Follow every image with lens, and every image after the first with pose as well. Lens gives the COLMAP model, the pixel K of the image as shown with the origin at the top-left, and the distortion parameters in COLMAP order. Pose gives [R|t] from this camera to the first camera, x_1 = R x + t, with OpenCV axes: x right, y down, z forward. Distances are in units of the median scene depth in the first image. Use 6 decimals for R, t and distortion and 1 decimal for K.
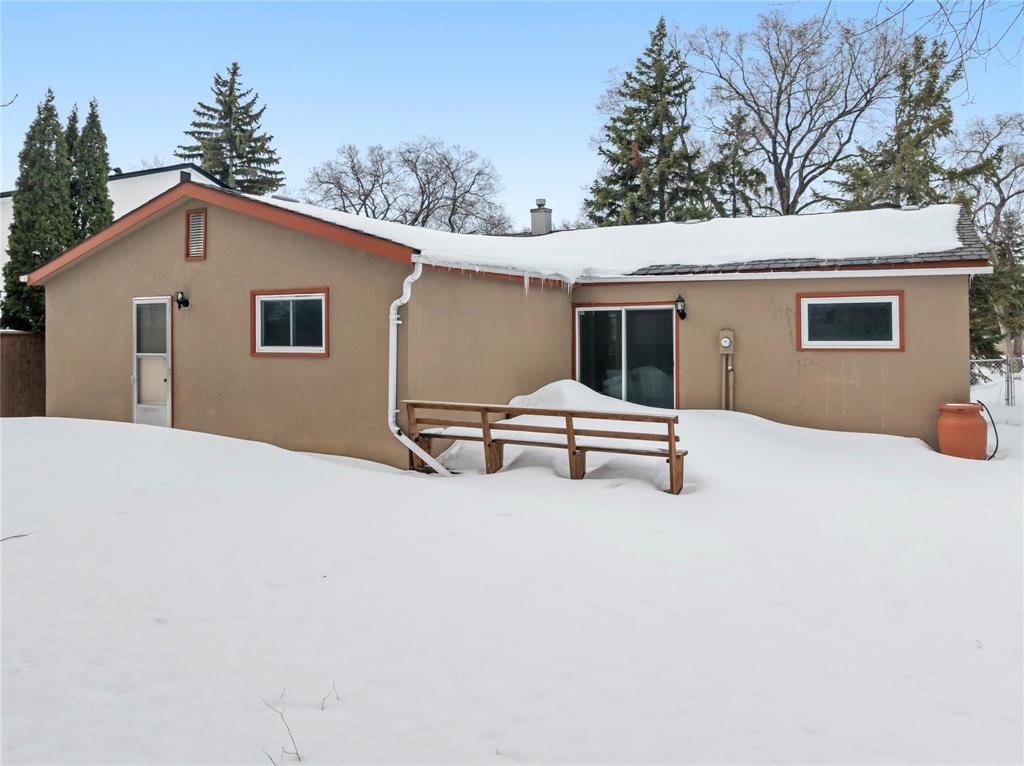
lens RADIAL K [[721.0, 0, 512.0], [0, 721.0, 383.0], [0, 0, 1]] dist [-0.006463, -0.052665]
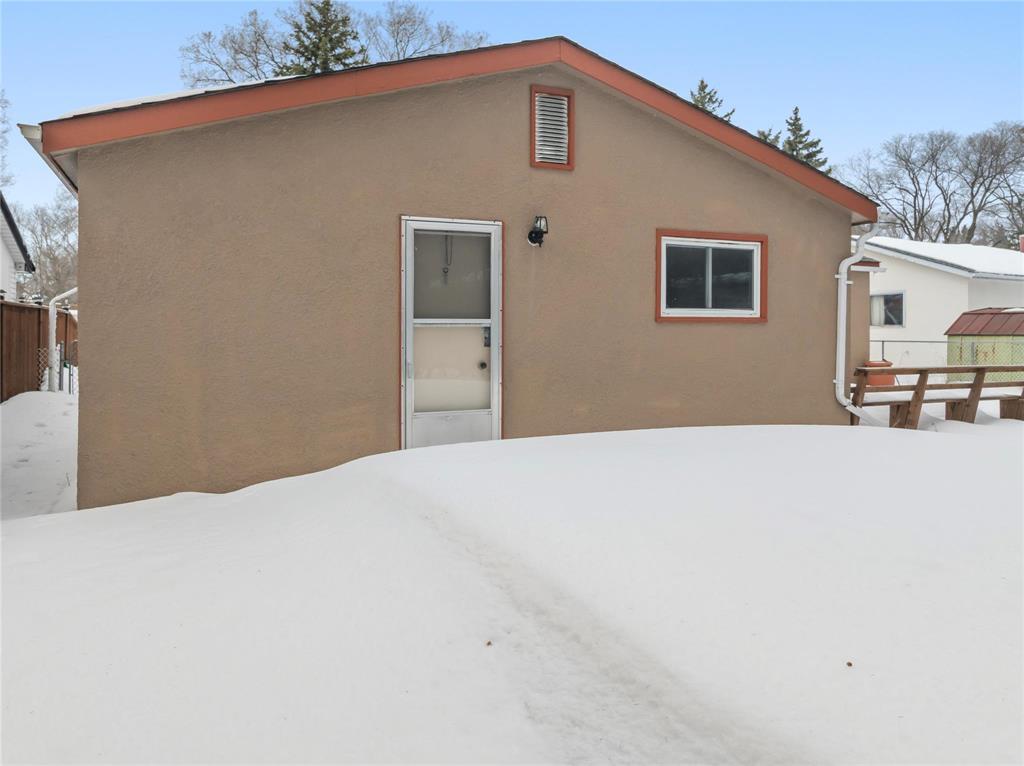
lens RADIAL K [[721.0, 0, 512.0], [0, 721.0, 383.0], [0, 0, 1]] dist [-0.006463, -0.052665]
pose [[0.649486, -0.067866, 0.757339, -0.898102], [0.042039, 0.997691, 0.053352, -0.019071], [-0.759210, -0.002814, 0.650839, 0.582363]]
